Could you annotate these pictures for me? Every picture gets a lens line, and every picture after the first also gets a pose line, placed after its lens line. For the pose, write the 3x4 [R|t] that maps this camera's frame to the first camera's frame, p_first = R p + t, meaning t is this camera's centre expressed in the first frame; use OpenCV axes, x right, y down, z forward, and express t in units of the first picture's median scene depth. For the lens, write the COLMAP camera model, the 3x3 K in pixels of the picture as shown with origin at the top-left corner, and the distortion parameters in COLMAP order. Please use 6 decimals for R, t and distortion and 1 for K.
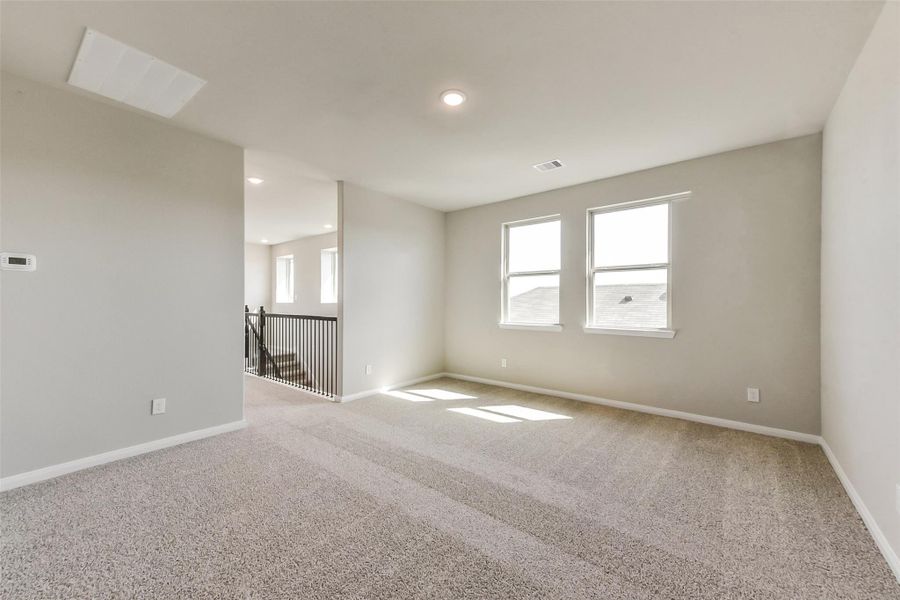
lens RADIAL K [[346.7, 0, 450.0], [0, 346.7, 300.0], [0, 0, 1]] dist [0.015551, 0.000046]
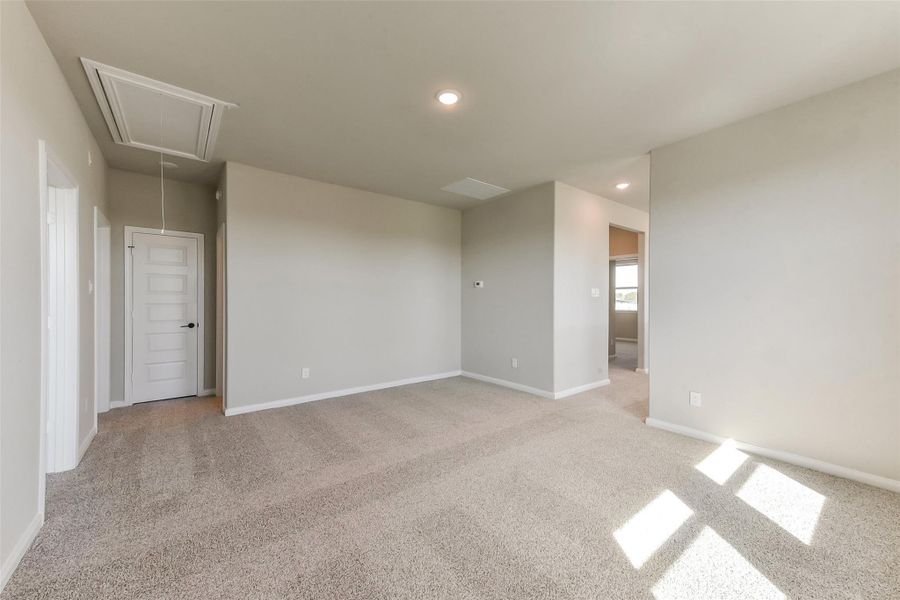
lens RADIAL K [[346.7, 0, 450.0], [0, 346.7, 300.0], [0, 0, 1]] dist [0.015551, 0.000046]
pose [[-0.230798, -0.007408, -0.972973, 0.701544], [0.004565, 0.999952, -0.008697, 0.011269], [0.972991, -0.006449, -0.230753, 0.881511]]
